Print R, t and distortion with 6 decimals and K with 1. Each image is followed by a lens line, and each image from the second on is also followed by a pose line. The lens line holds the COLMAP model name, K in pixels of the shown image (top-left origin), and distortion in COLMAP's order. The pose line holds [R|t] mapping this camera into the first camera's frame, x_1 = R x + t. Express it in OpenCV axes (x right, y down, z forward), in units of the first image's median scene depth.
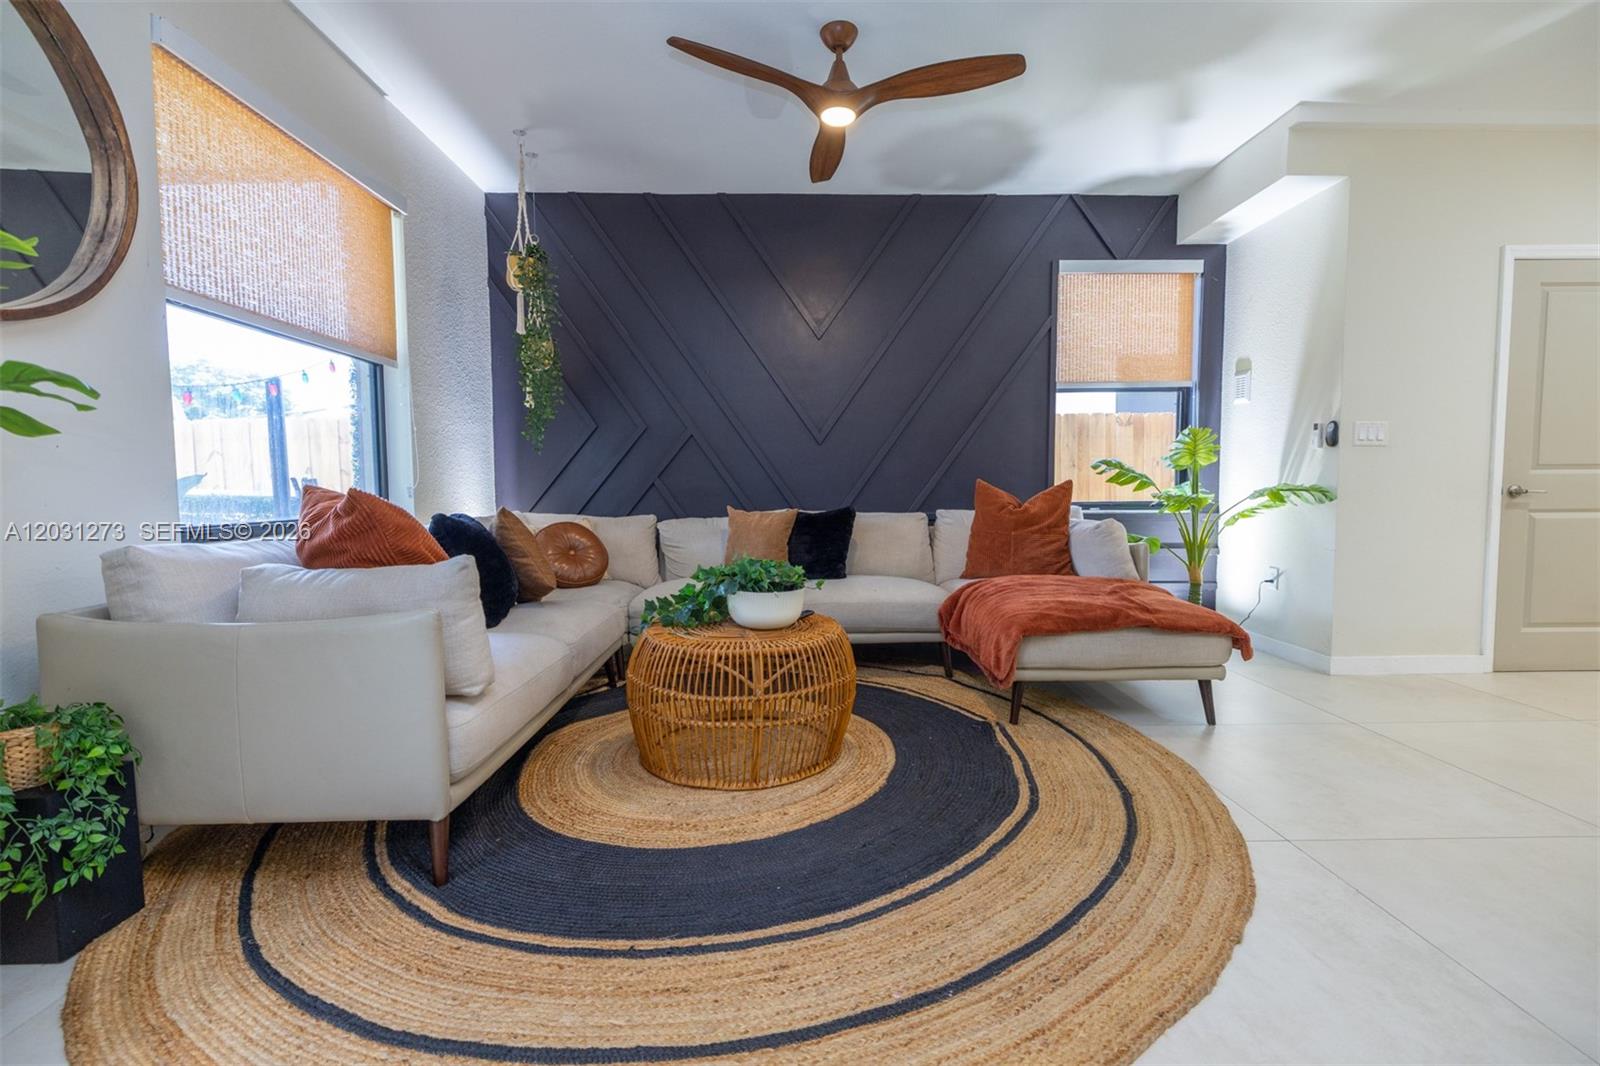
lens RADIAL K [[701.1, 0, 807.0], [0, 701.1, 527.3], [0, 0, 1]] dist [0.001222, -0.000061]
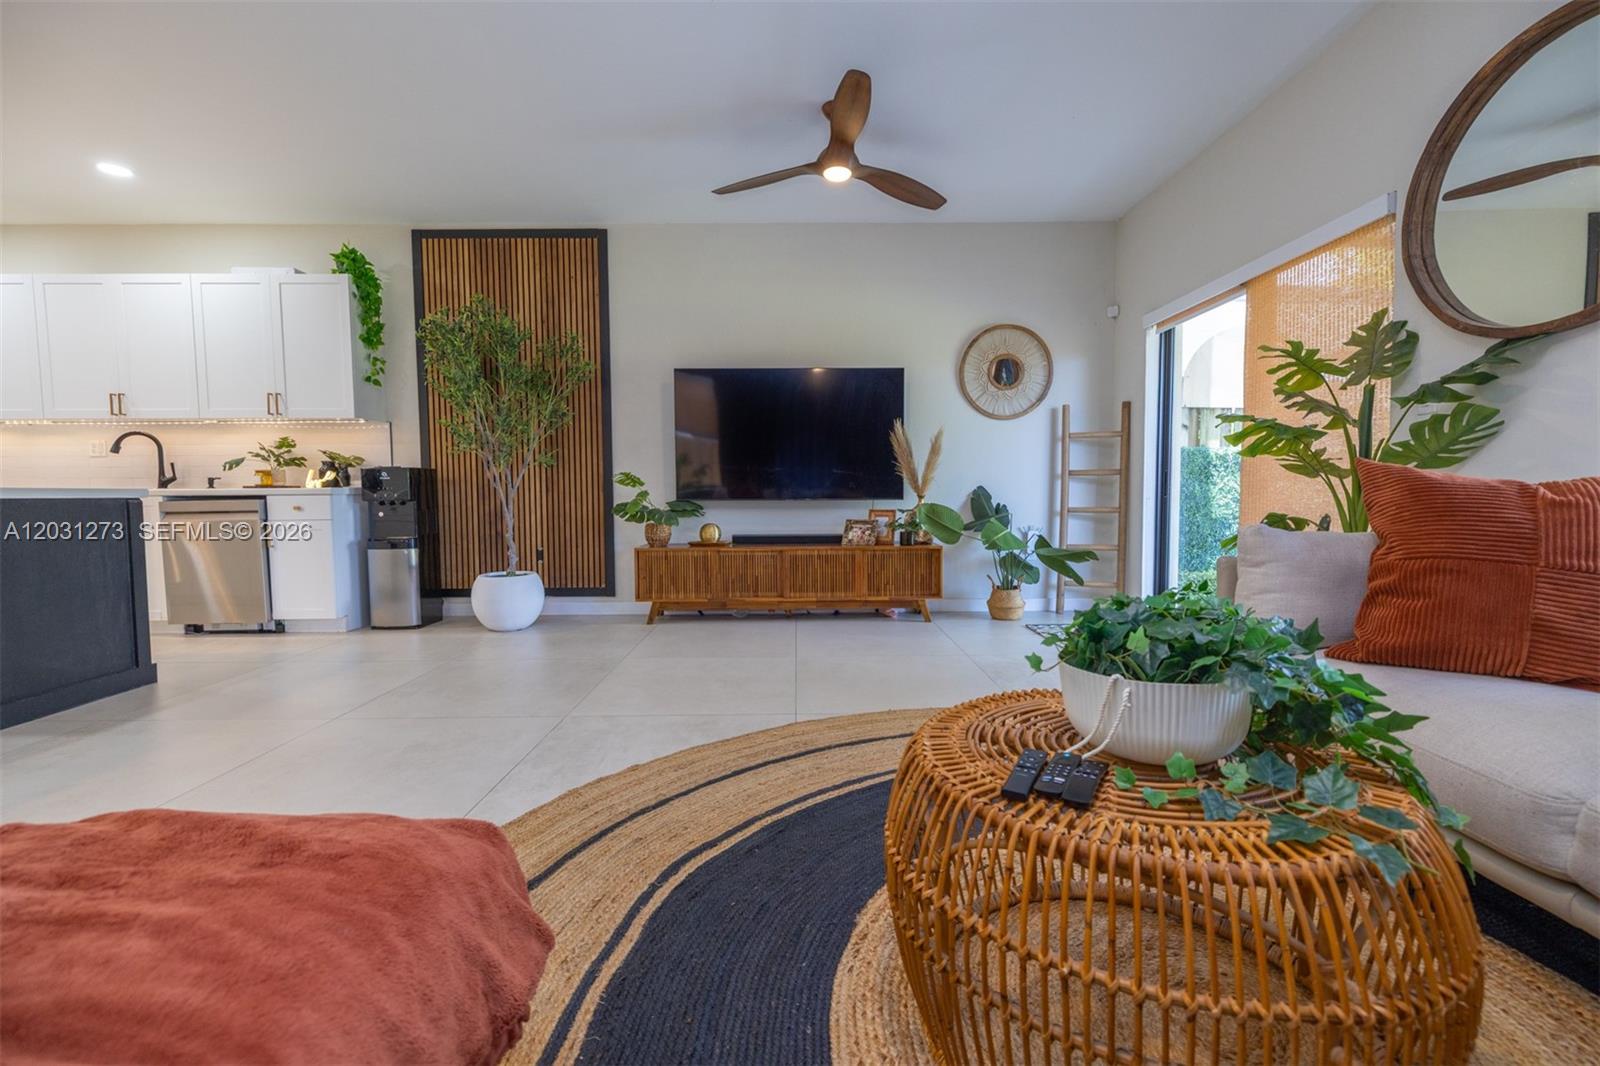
lens RADIAL K [[680.2, 0, 801.6], [0, 680.2, 529.4], [0, 0, 1]] dist [0.001188, -0.000054]
pose [[-0.999896, 0.010481, 0.009890, 0.103448], [0.011566, 0.993083, 0.116847, -0.041726], [-0.008597, 0.116949, -0.993101, 1.064007]]
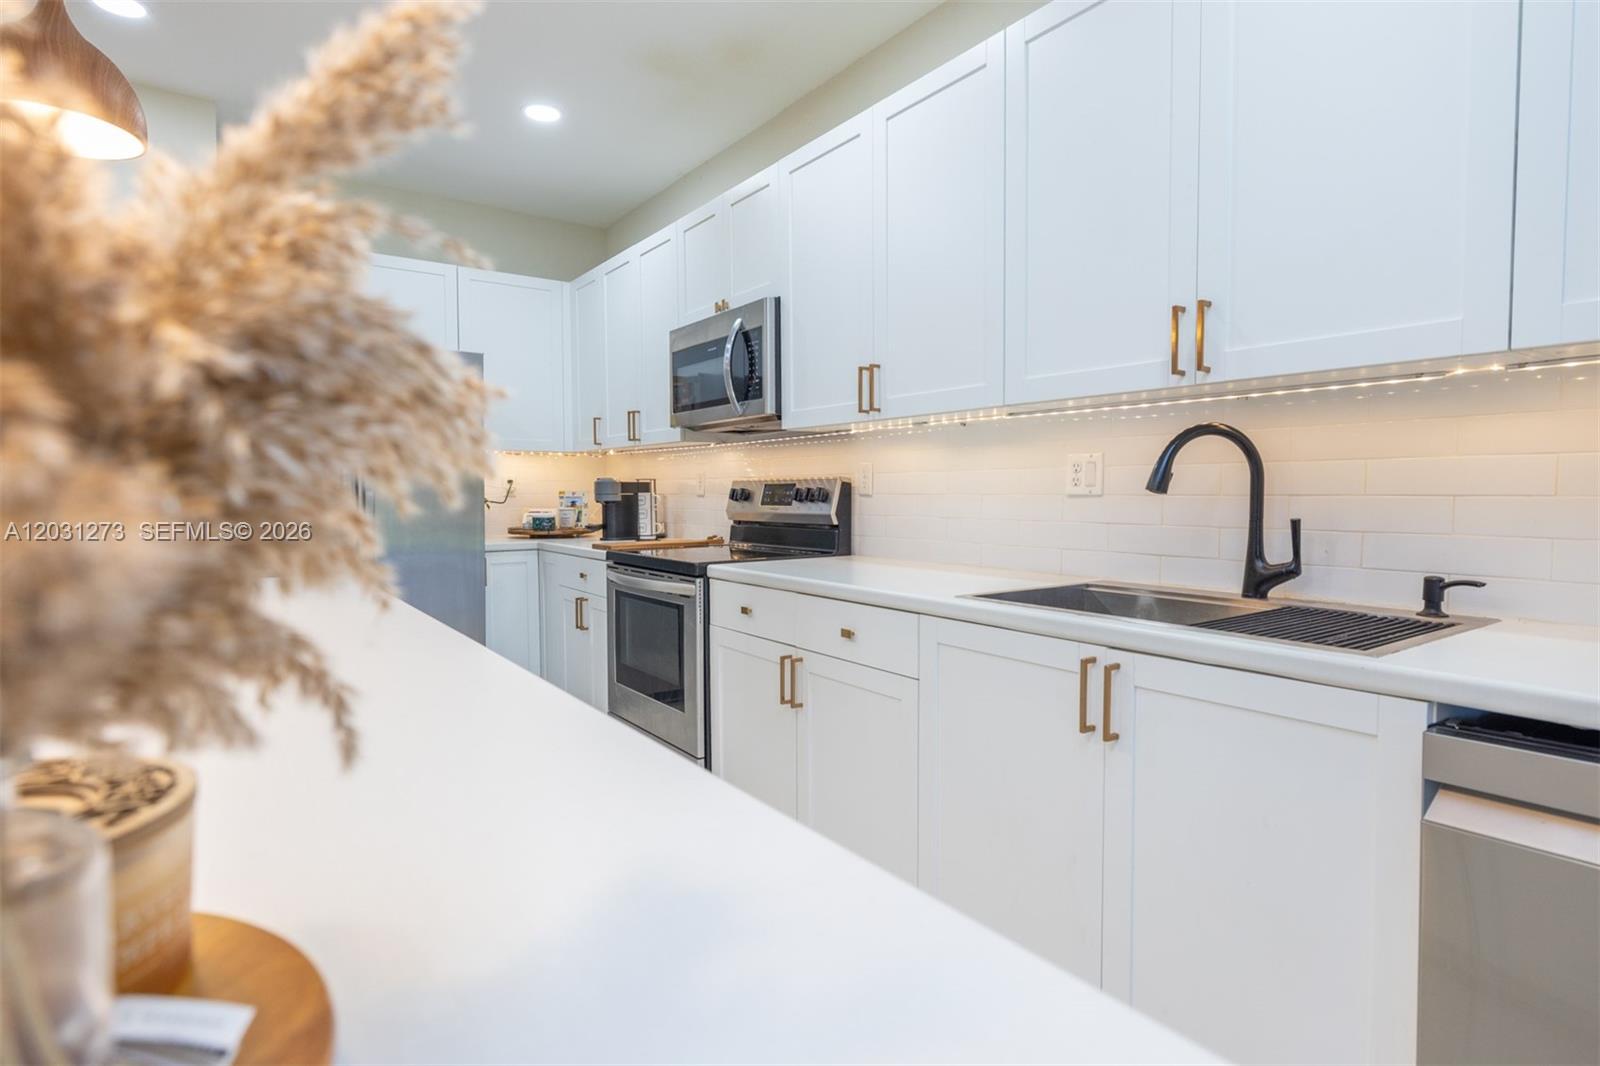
lens RADIAL K [[838.5, 0, 800.0], [0, 838.5, 533.0], [0, 0, 1]] dist [0.000047, -0.000132]
pose [[-0.560117, -0.034205, 0.827707, 1.142569], [0.054442, 0.995467, 0.077979, -0.078866], [-0.826623, 0.088739, -0.555716, 0.226547]]
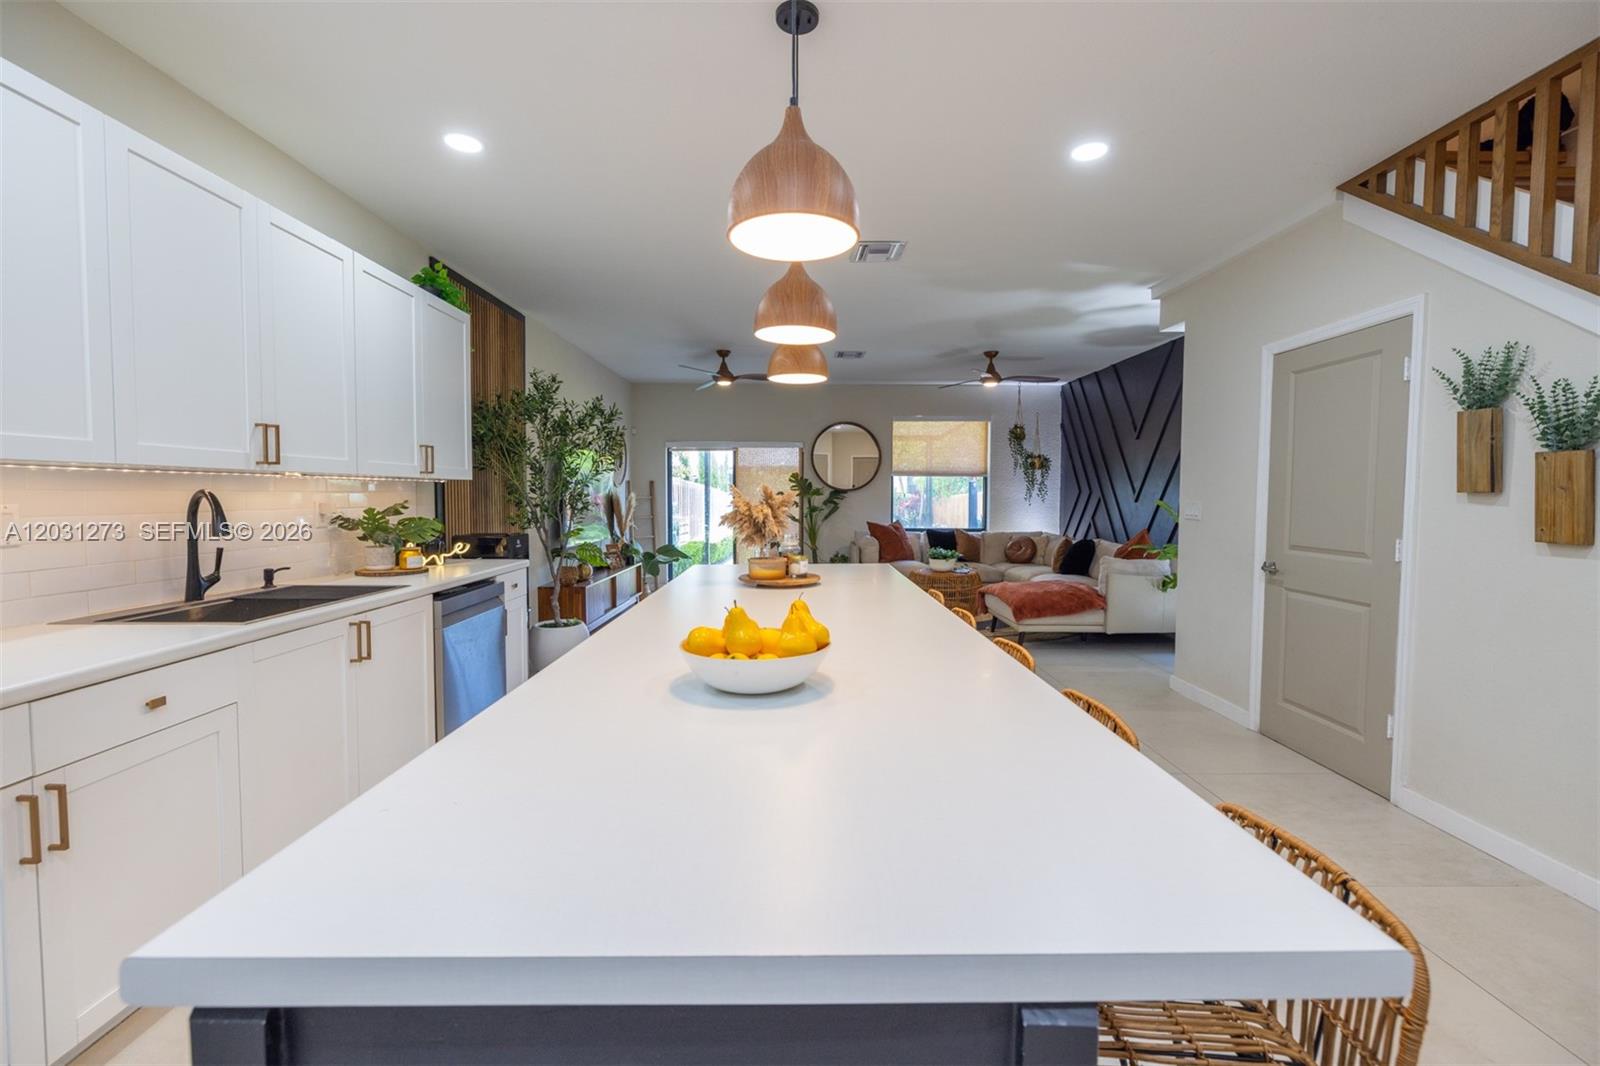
lens RADIAL K [[675.8, 0, 803.8], [0, 675.8, 527.8], [0, 0, 1]] dist [0.000313, 0.000082]
pose [[-0.009057, 0.054871, -0.998452, 2.124408], [-0.063082, 0.996473, 0.055335, -0.130289], [0.997967, 0.063486, -0.005564, 0.302550]]
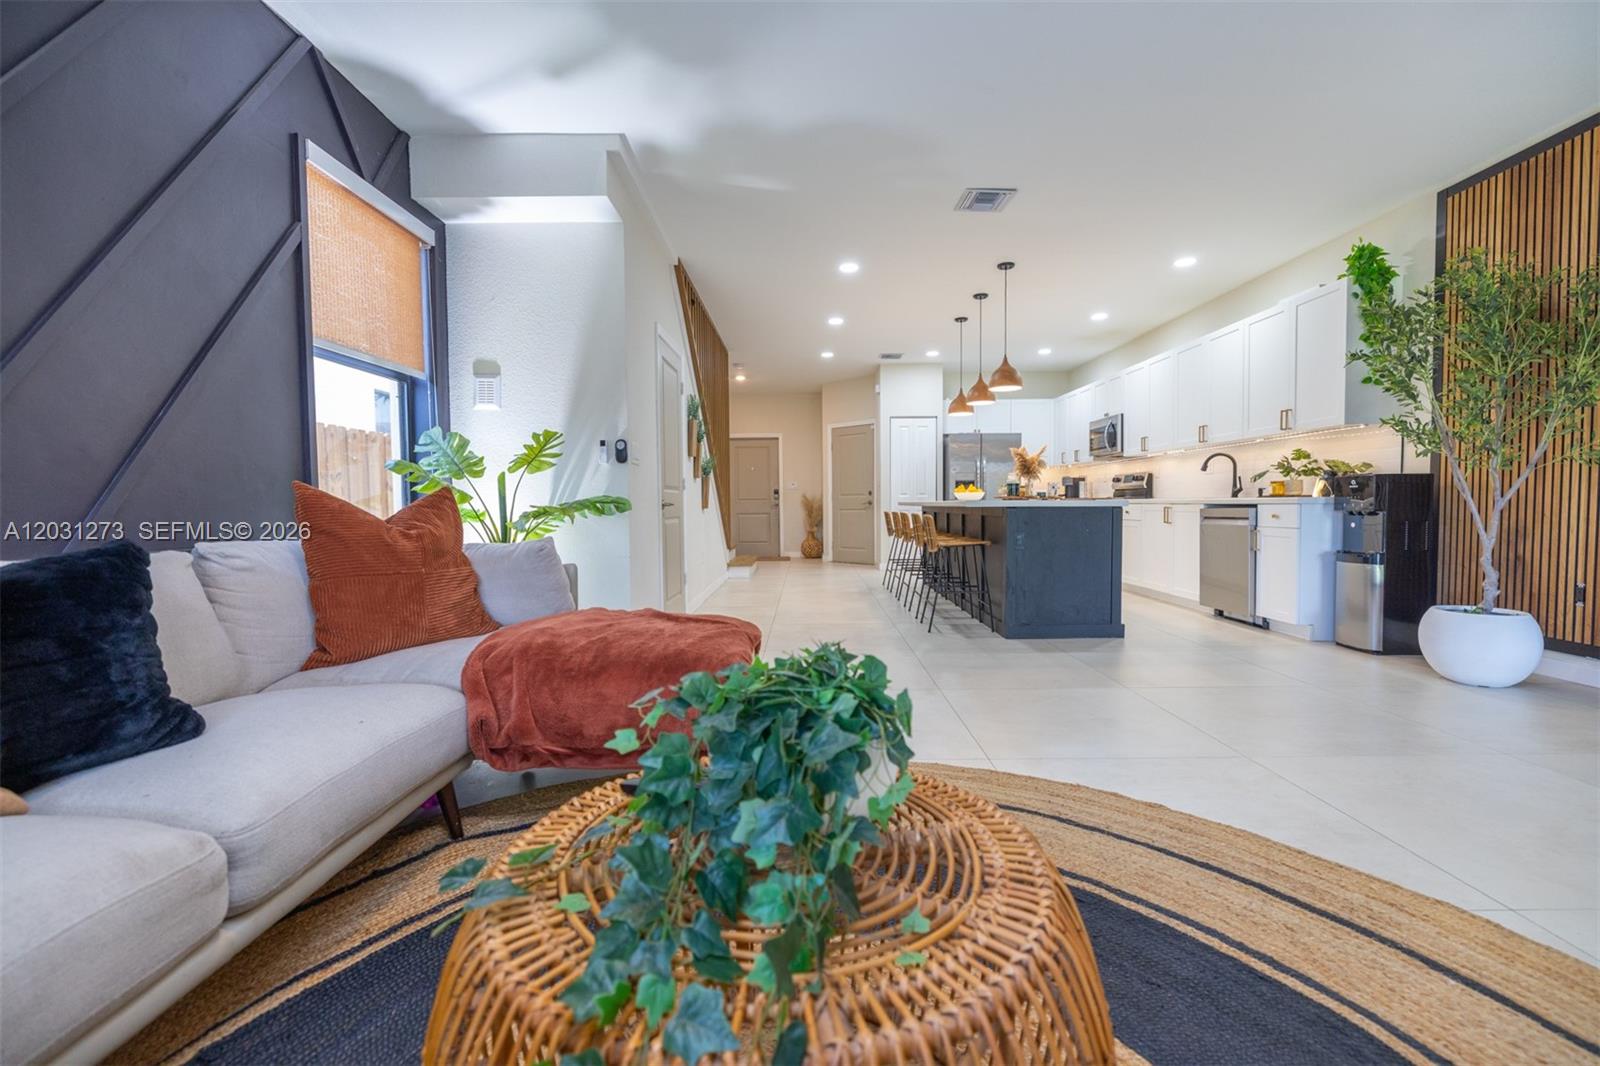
lens RADIAL K [[682.5, 0, 802.7], [0, 682.5, 532.2], [0, 0, 1]] dist [0.001661, -0.000263]
pose [[0.024163, -0.037240, 0.999014, -0.330261], [0.068852, 0.996995, 0.035500, -0.026152], [-0.997334, 0.067927, 0.026655, 0.726192]]
